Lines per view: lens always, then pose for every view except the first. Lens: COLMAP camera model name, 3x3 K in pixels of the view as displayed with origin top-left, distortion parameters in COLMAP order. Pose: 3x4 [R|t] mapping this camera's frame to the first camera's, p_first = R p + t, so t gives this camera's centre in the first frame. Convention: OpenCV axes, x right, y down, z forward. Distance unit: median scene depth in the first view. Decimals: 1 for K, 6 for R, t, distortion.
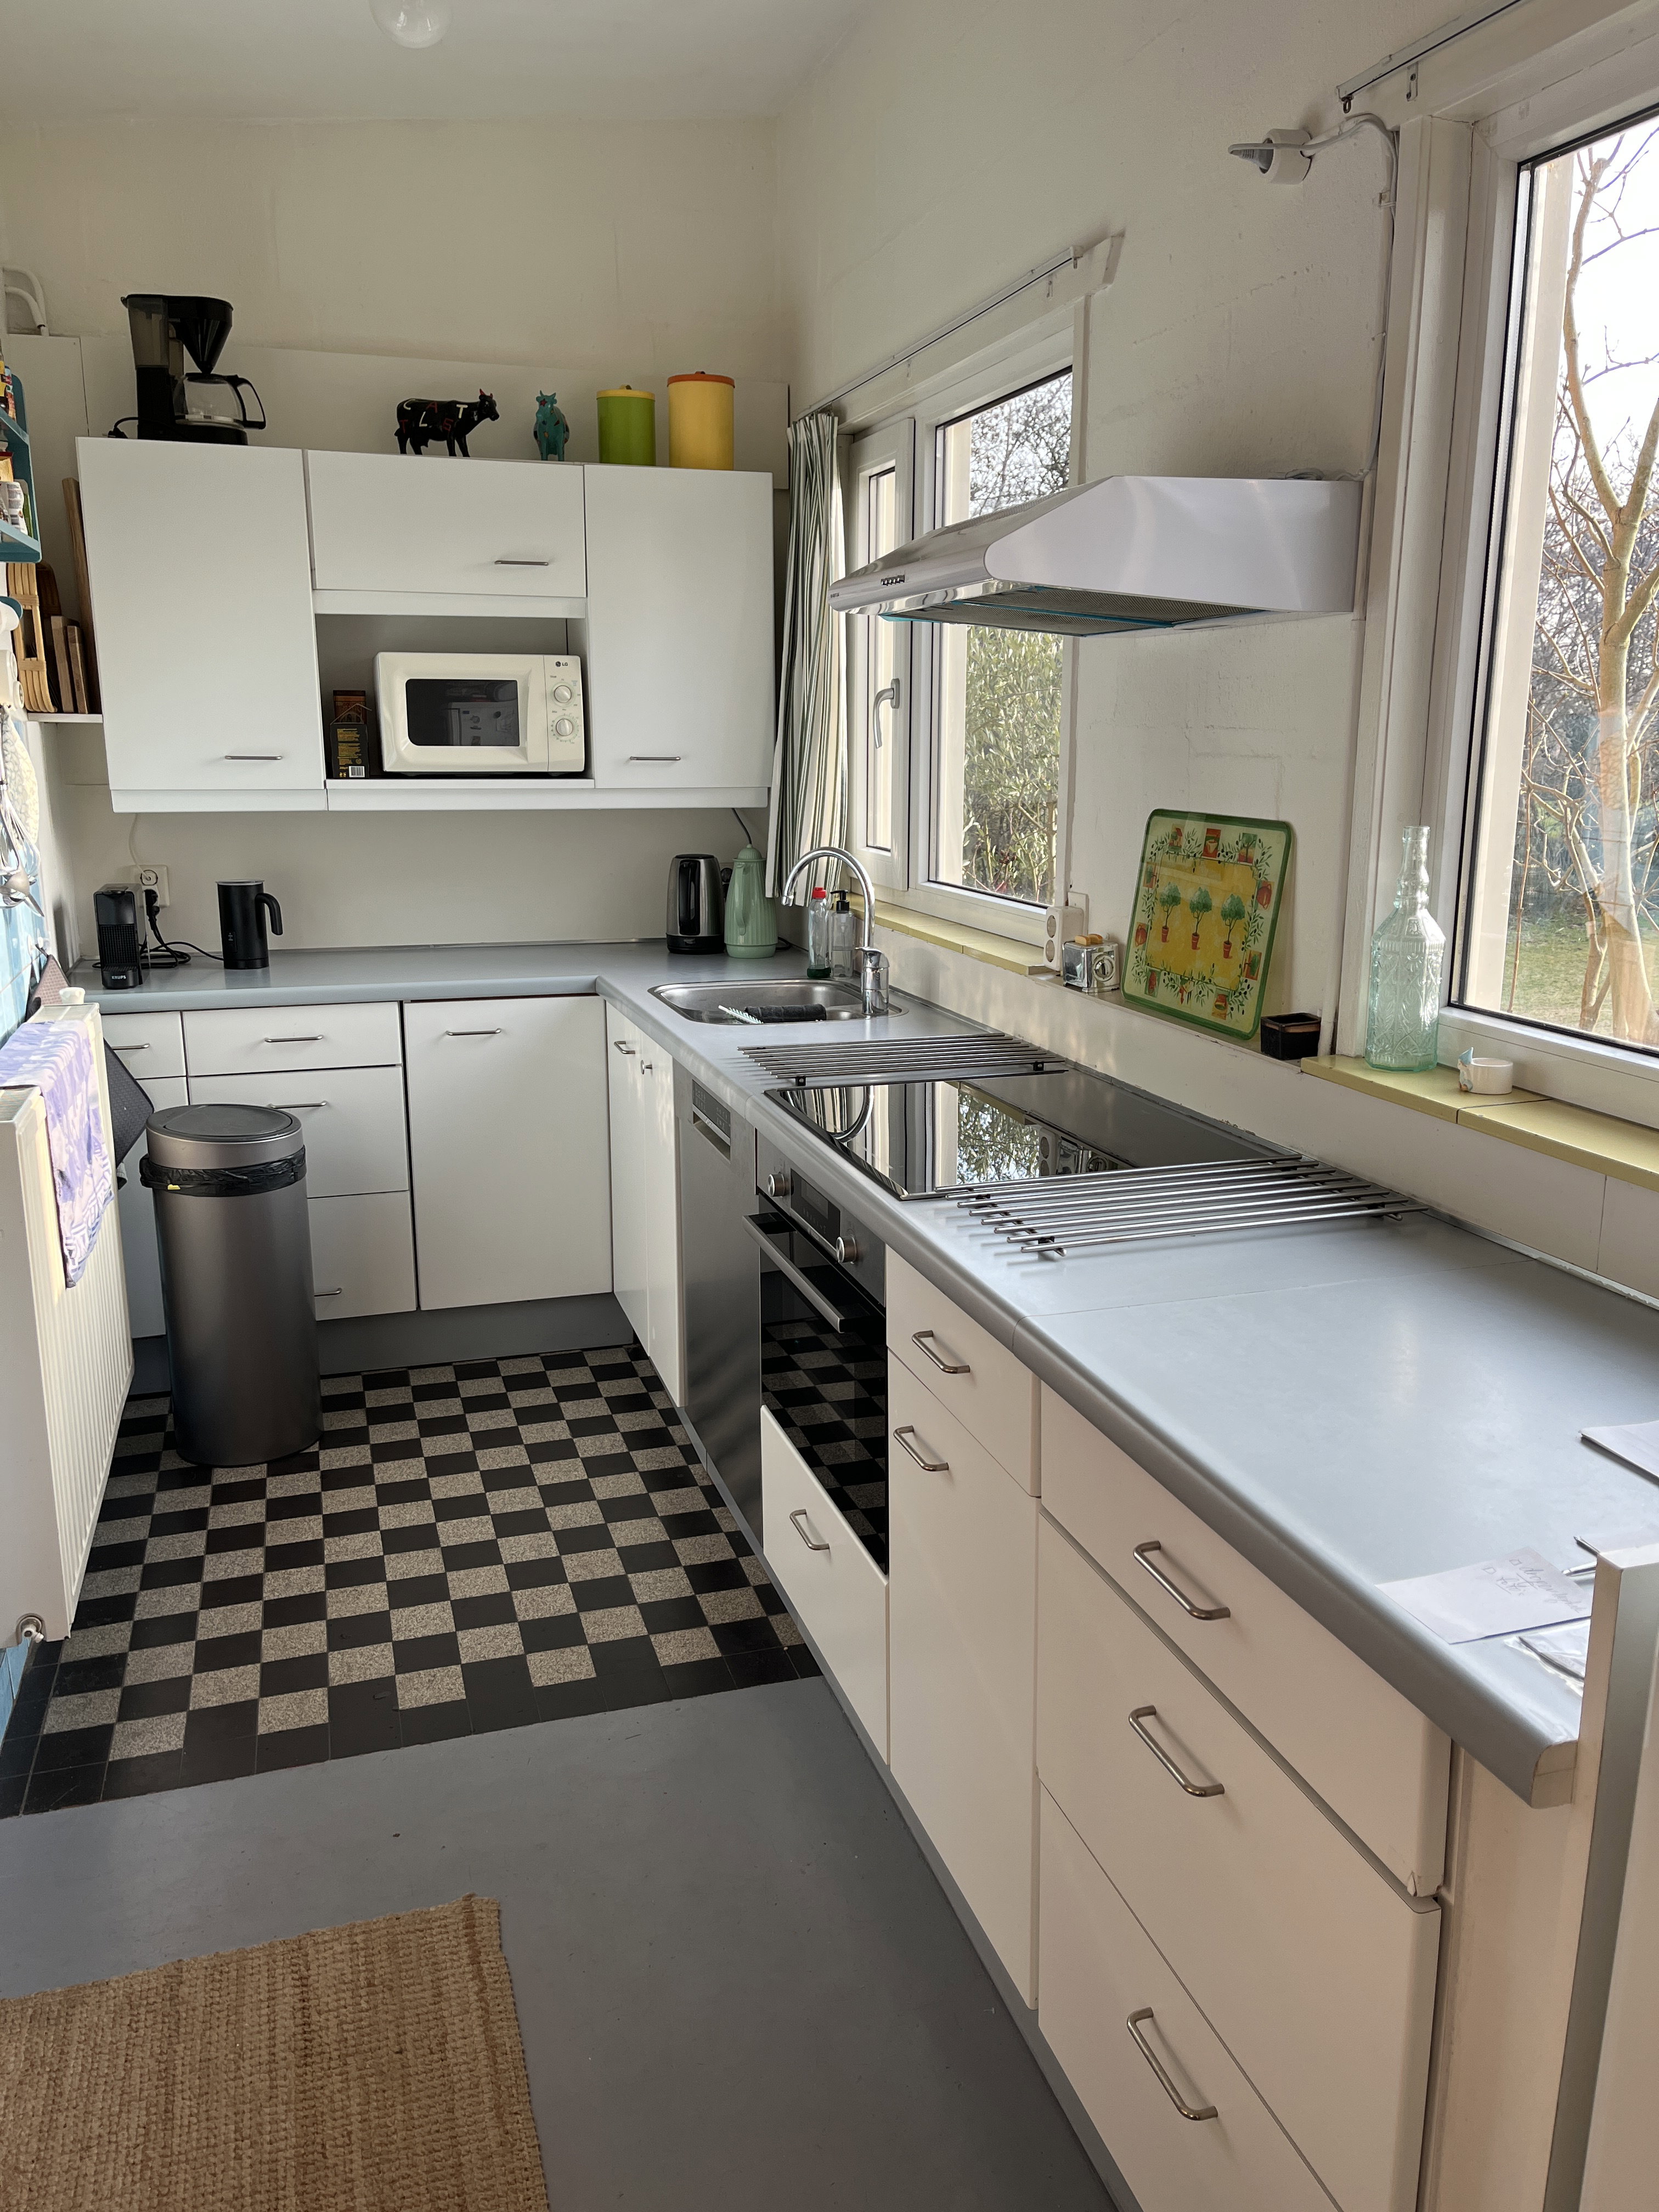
lens RADIAL K [[1669.6, 0, 837.2], [0, 1669.6, 1098.6], [0, 0, 1]] dist [0.076678, -0.099451]
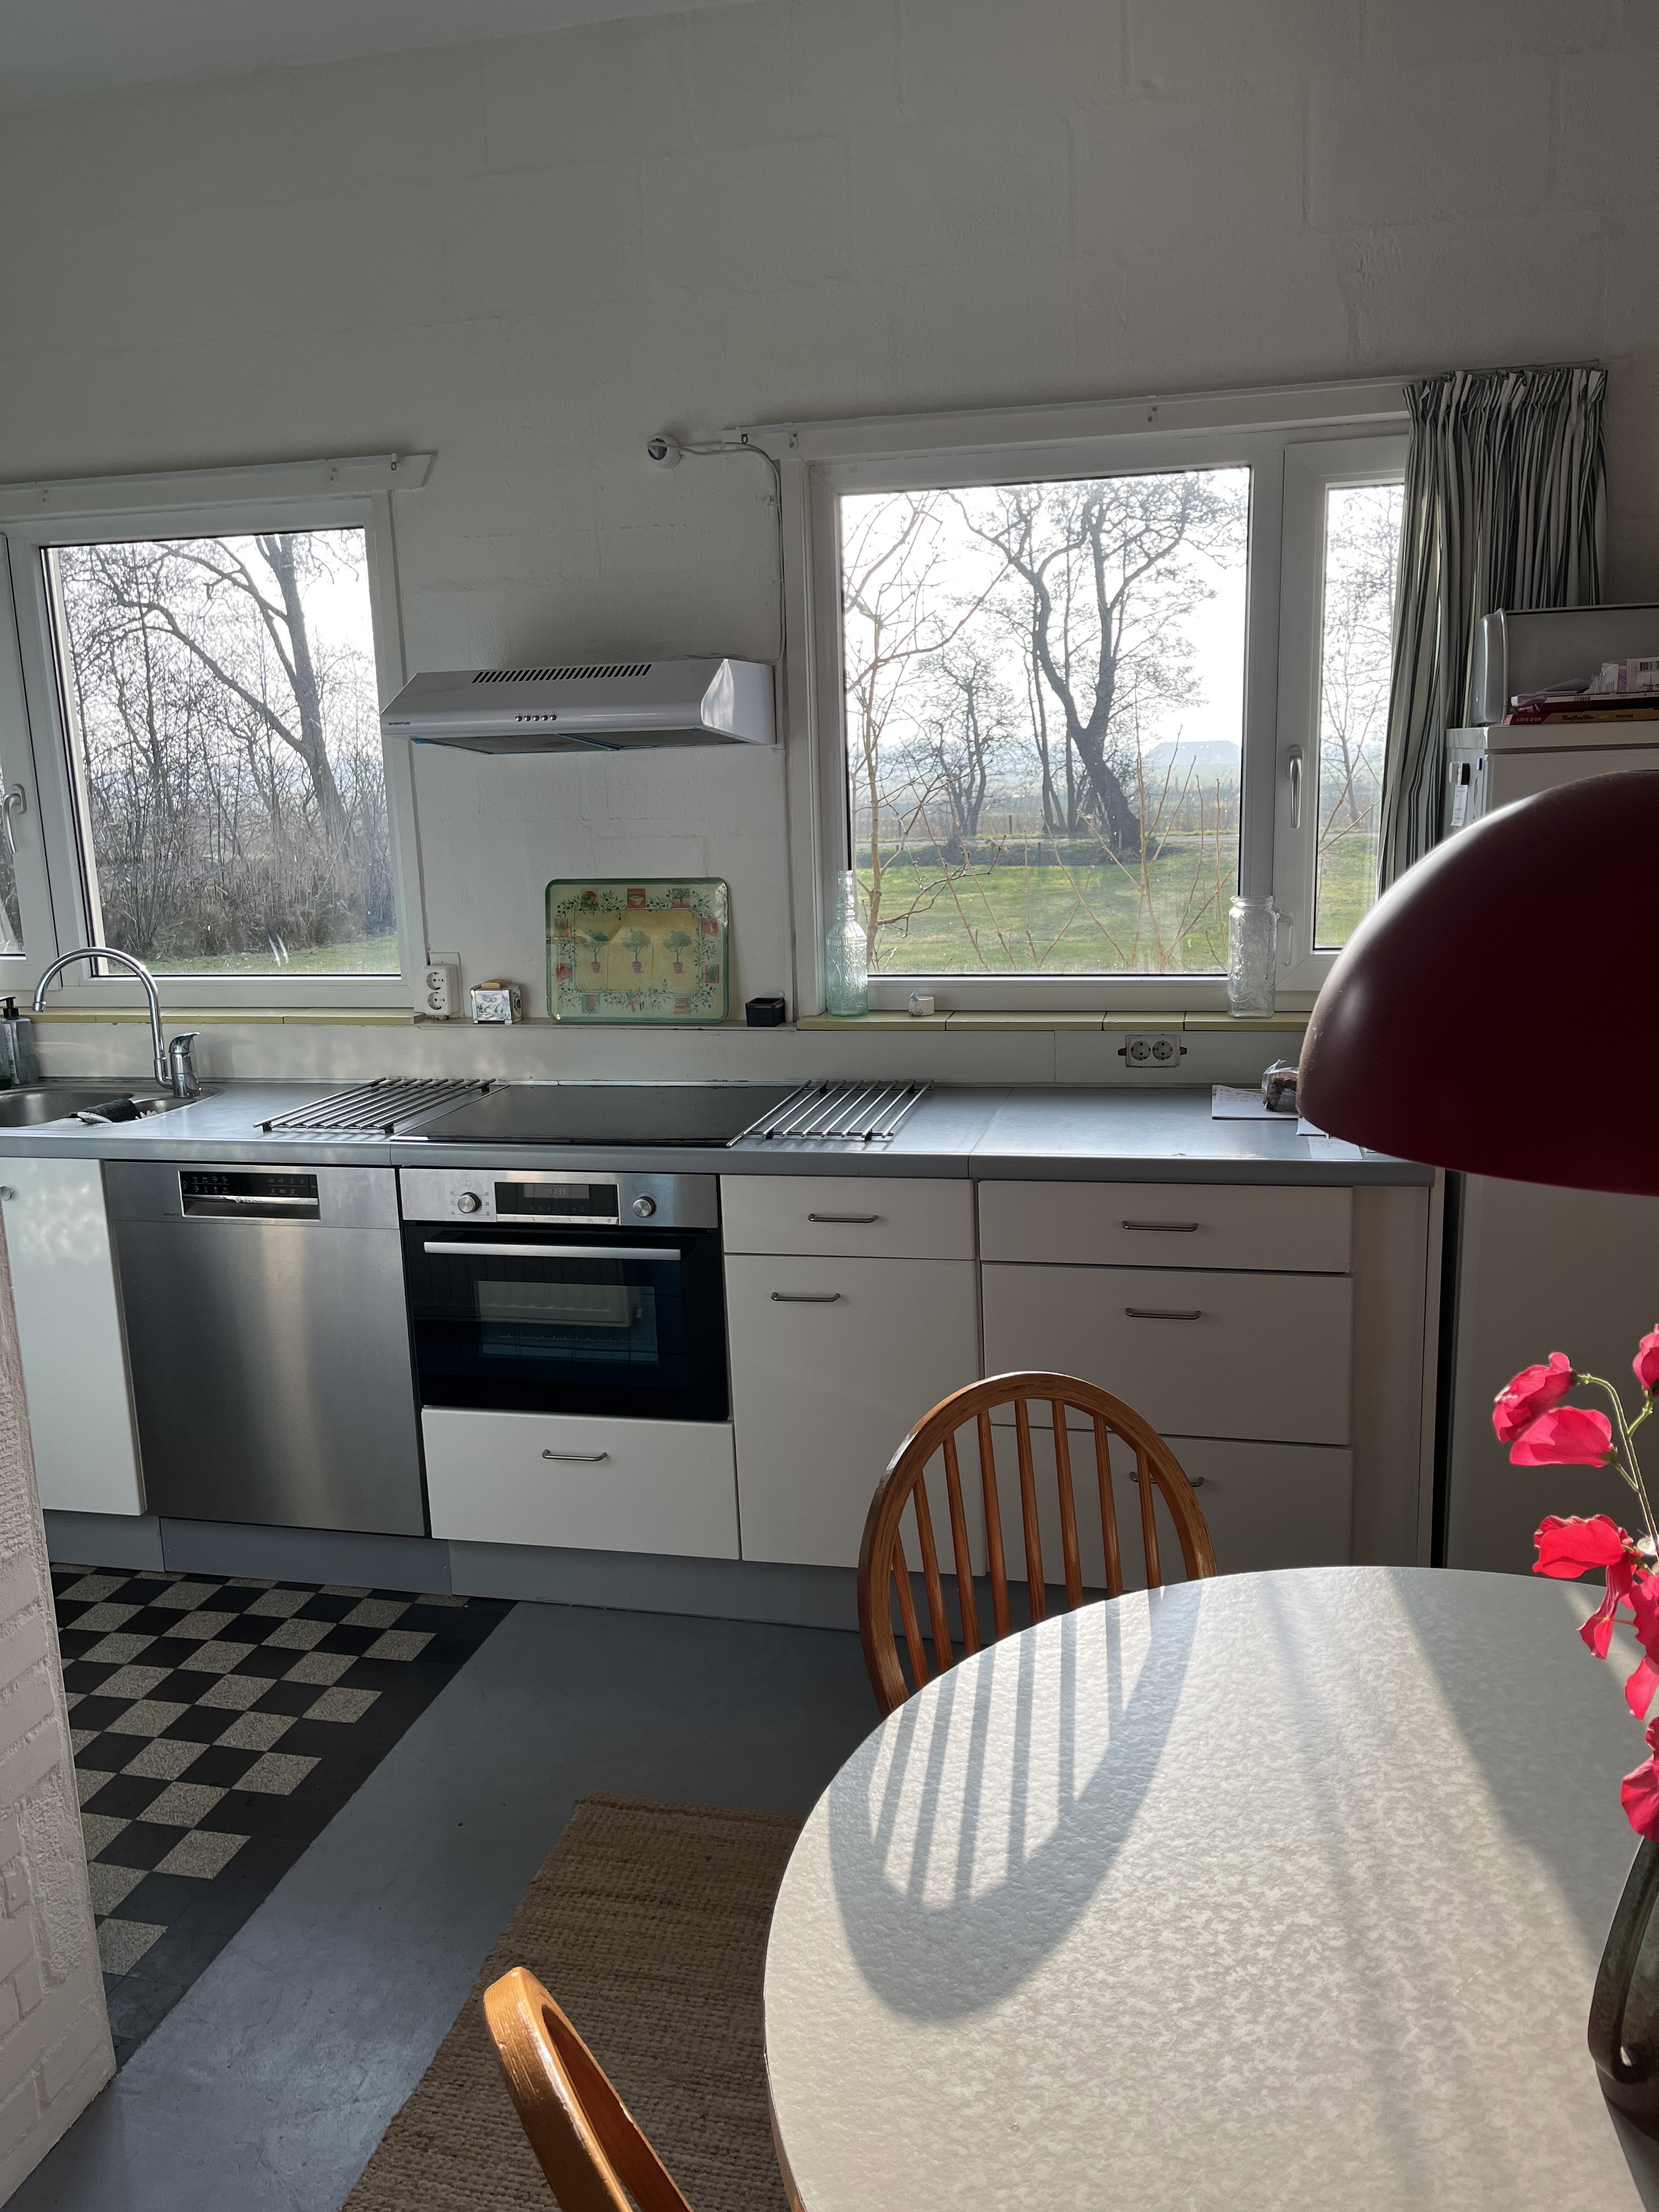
lens RADIAL K [[1669.6, 0, 824.7], [0, 1669.6, 1100.0], [0, 0, 1]] dist [0.076678, -0.099451]
pose [[0.519436, -0.186564, 0.833895, -0.863130], [0.219340, 0.972289, 0.080899, -0.061085], [-0.825879, 0.140885, 0.545963, 0.104319]]
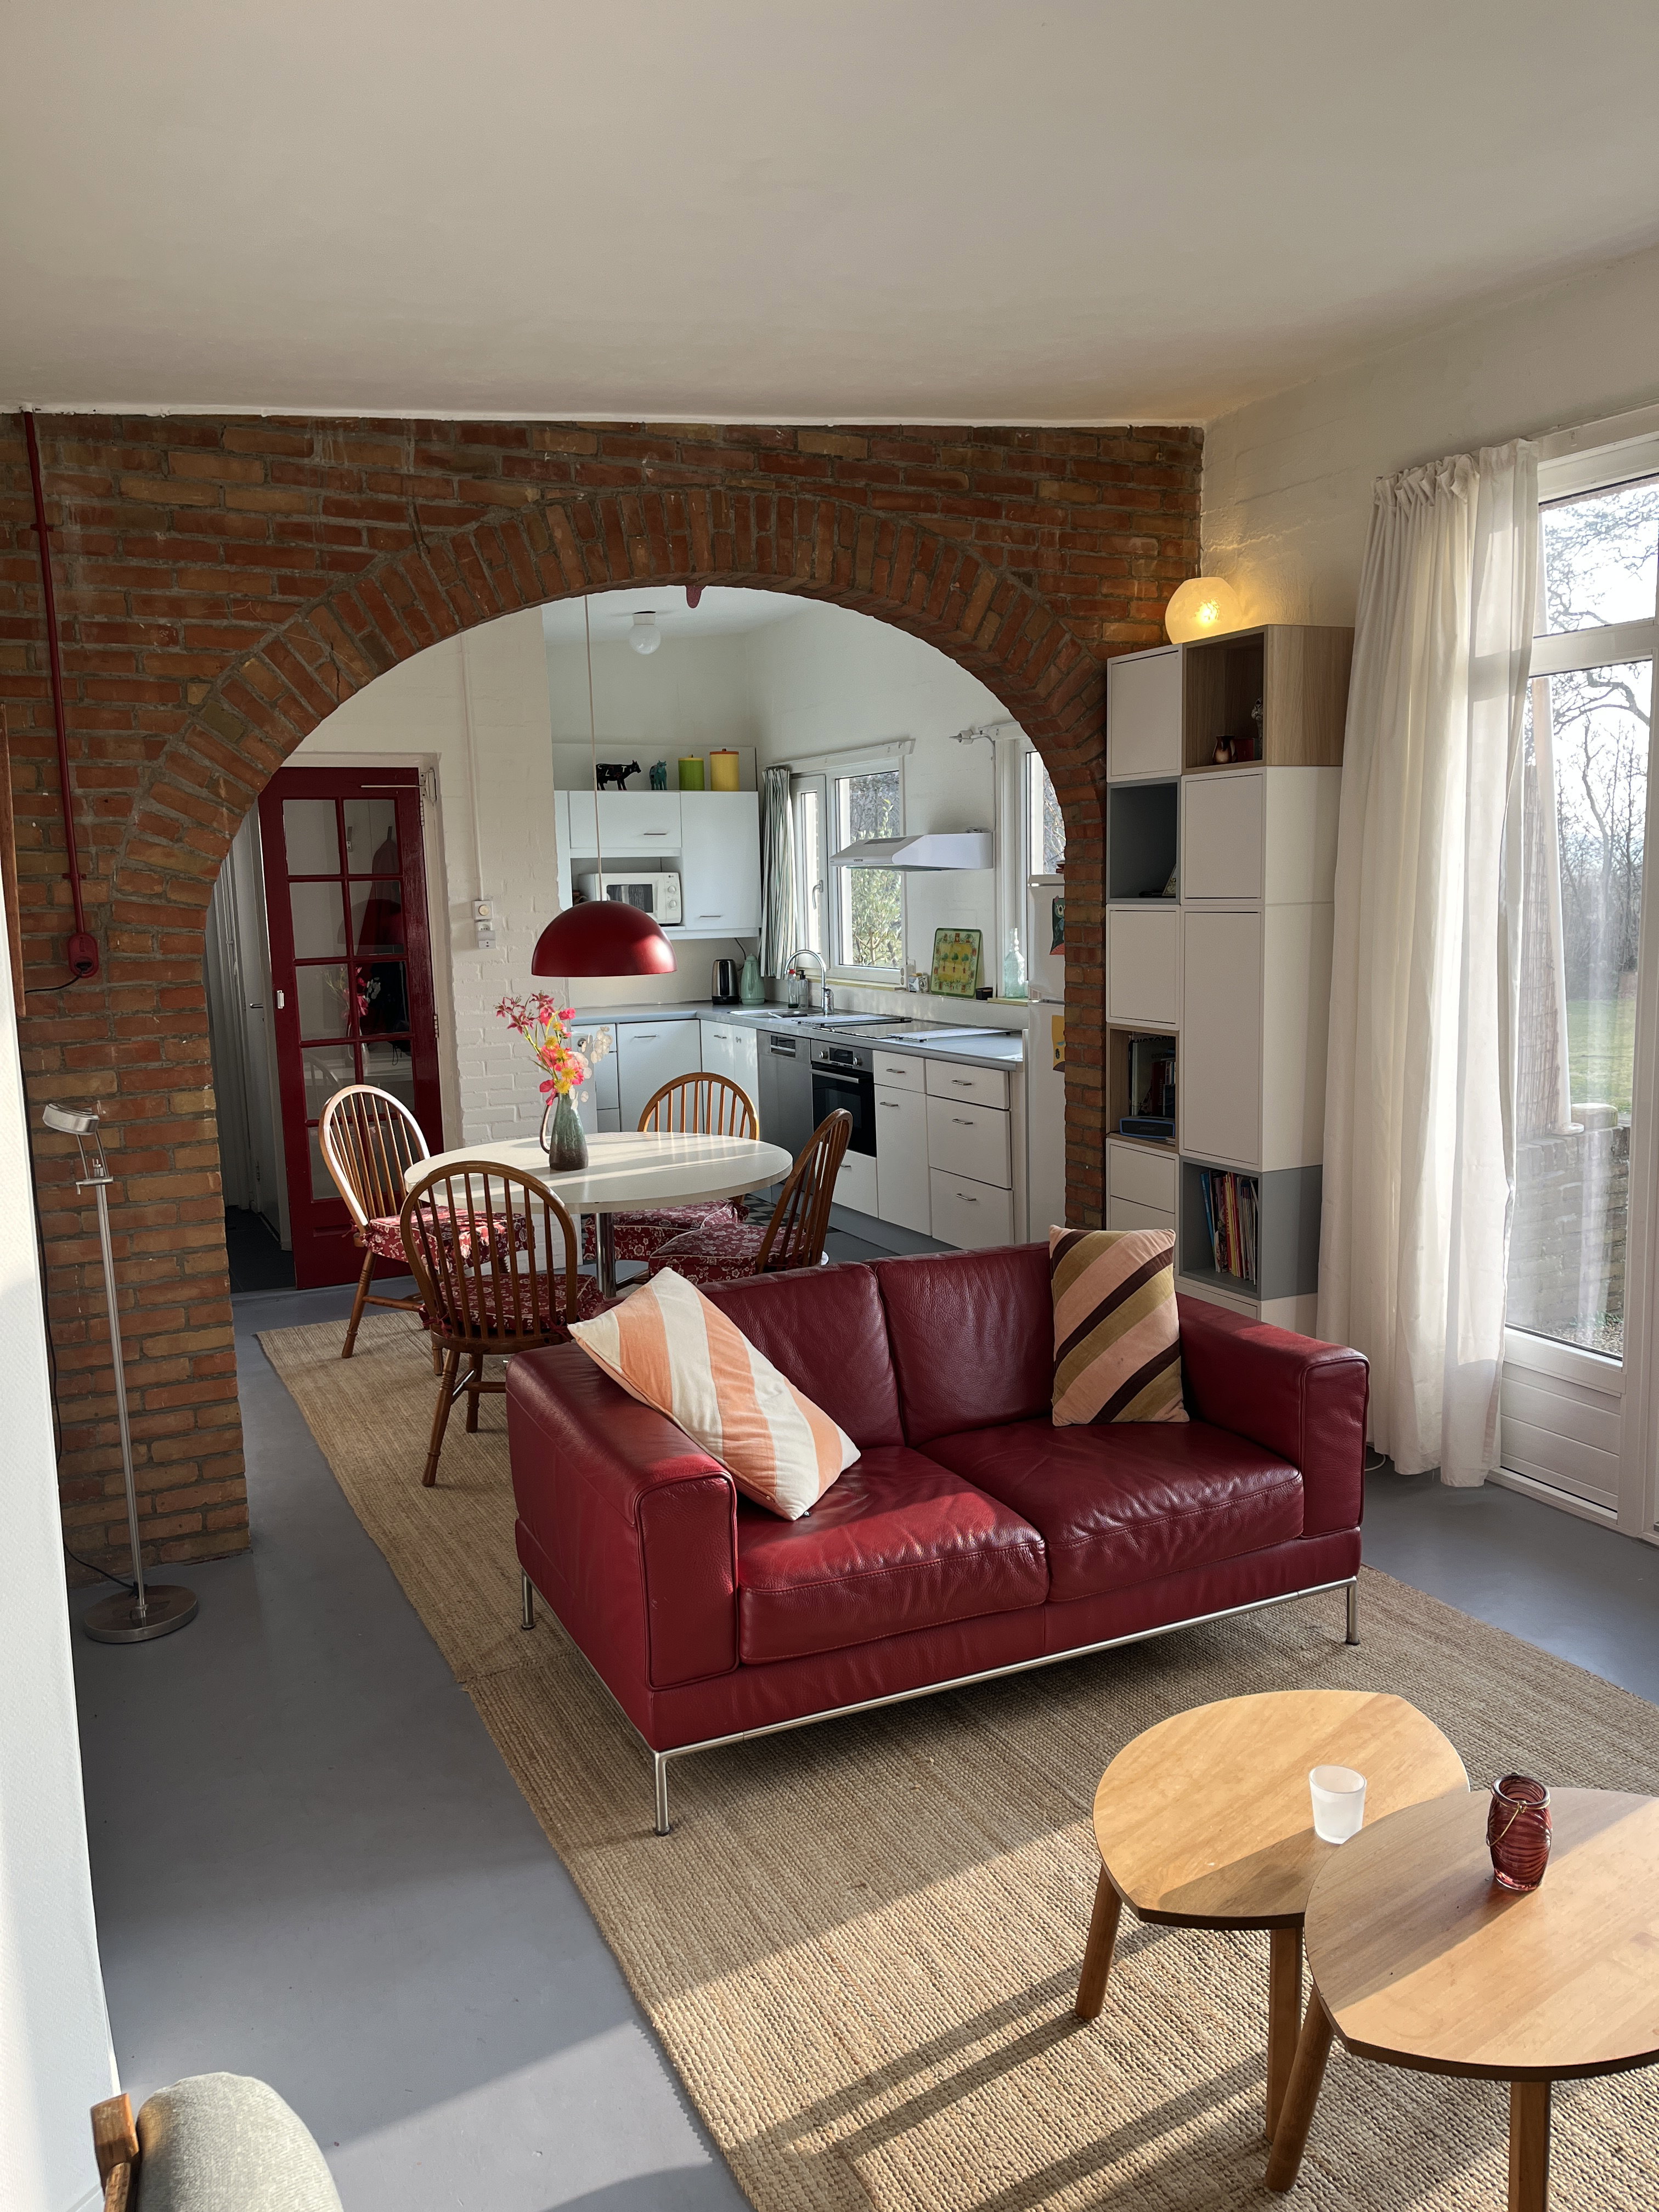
lens RADIAL K [[1669.6, 0, 830.6], [0, 1669.6, 1123.8], [0, 0, 1]] dist [0.076678, -0.099451]
pose [[0.988783, -0.048222, 0.141364, -0.431704], [0.058251, 0.996005, -0.067684, 0.361196], [-0.137535, 0.075159, 0.987641, -1.864056]]
